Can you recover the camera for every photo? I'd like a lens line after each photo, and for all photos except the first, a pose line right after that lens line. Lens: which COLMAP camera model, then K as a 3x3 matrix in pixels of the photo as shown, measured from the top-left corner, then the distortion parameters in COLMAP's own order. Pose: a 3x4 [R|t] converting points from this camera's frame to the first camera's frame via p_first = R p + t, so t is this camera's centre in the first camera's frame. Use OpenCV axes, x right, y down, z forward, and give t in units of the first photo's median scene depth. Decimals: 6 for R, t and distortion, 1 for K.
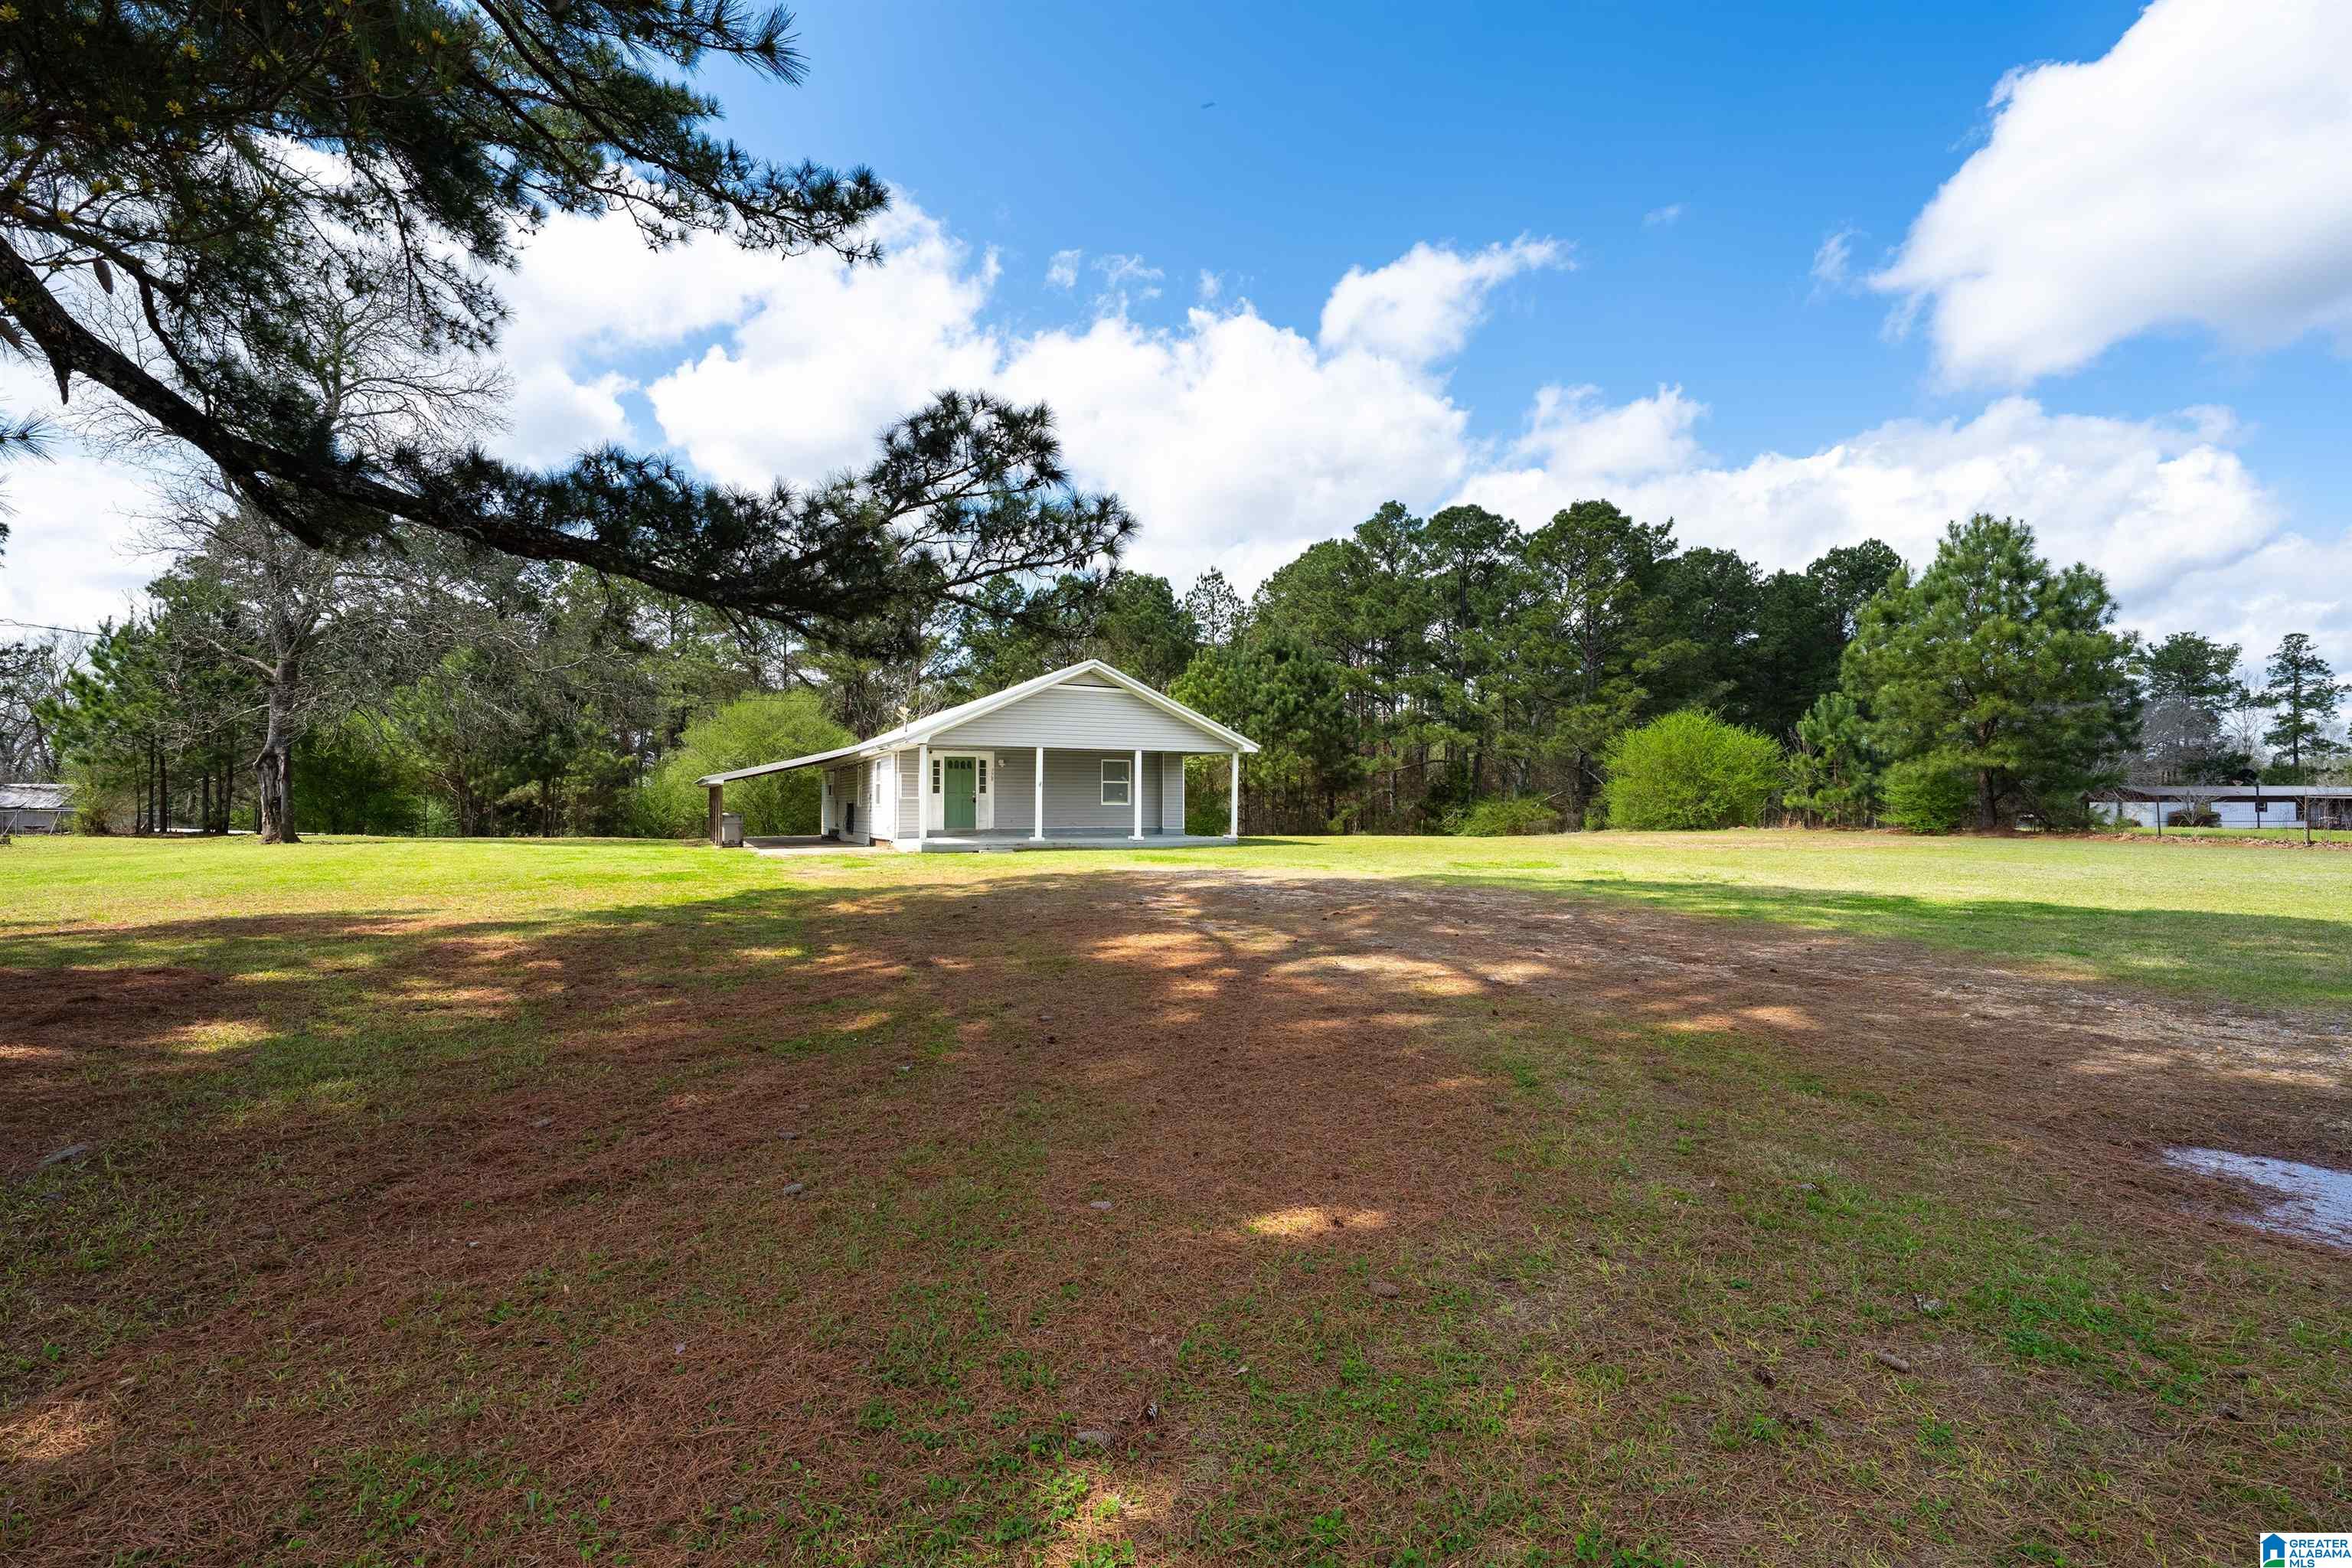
lens RADIAL K [[1162.7, 0, 1178.3], [0, 1162.7, 794.2], [0, 0, 1]] dist [0.001825, -0.000026]
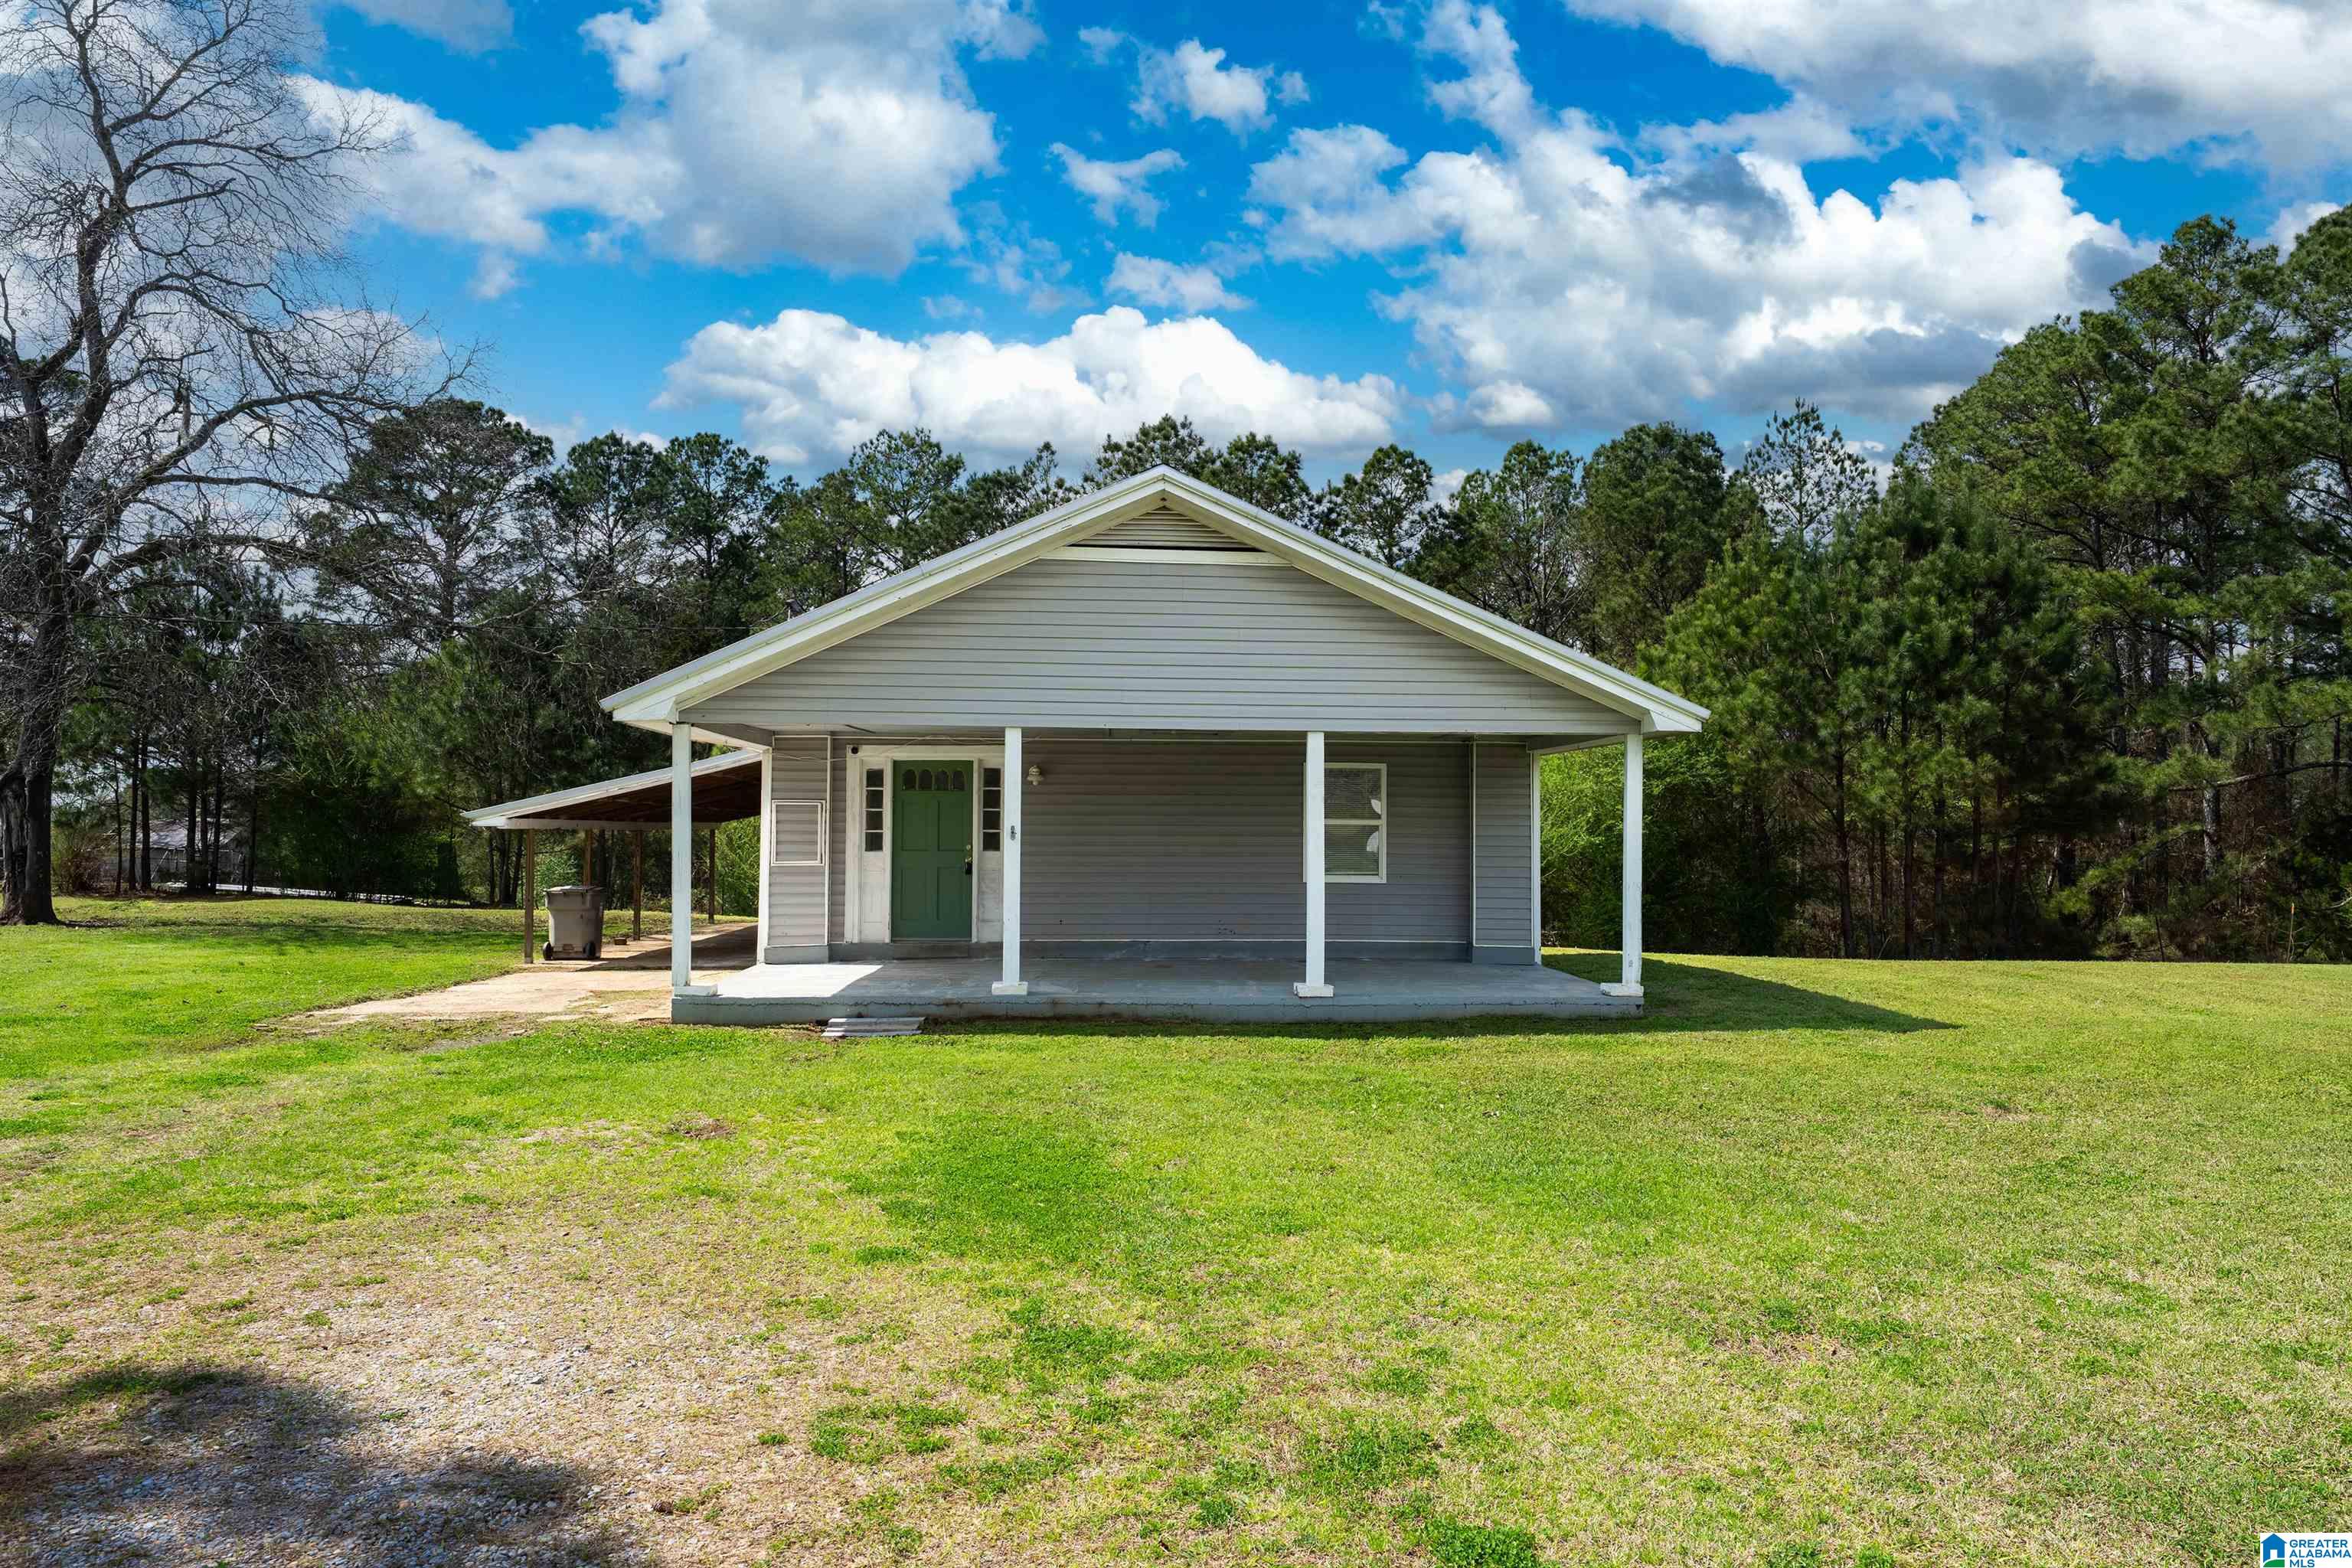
lens RADIAL K [[1566.8, 0, 1184.5], [0, 1566.8, 788.9], [0, 0, 1]] dist [0.003219, -0.002161]
pose [[0.920744, -0.008888, -0.390065, 0.061930], [0.000083, 0.999745, -0.022585, -0.005980], [0.390166, 0.020763, 0.920510, 0.317900]]
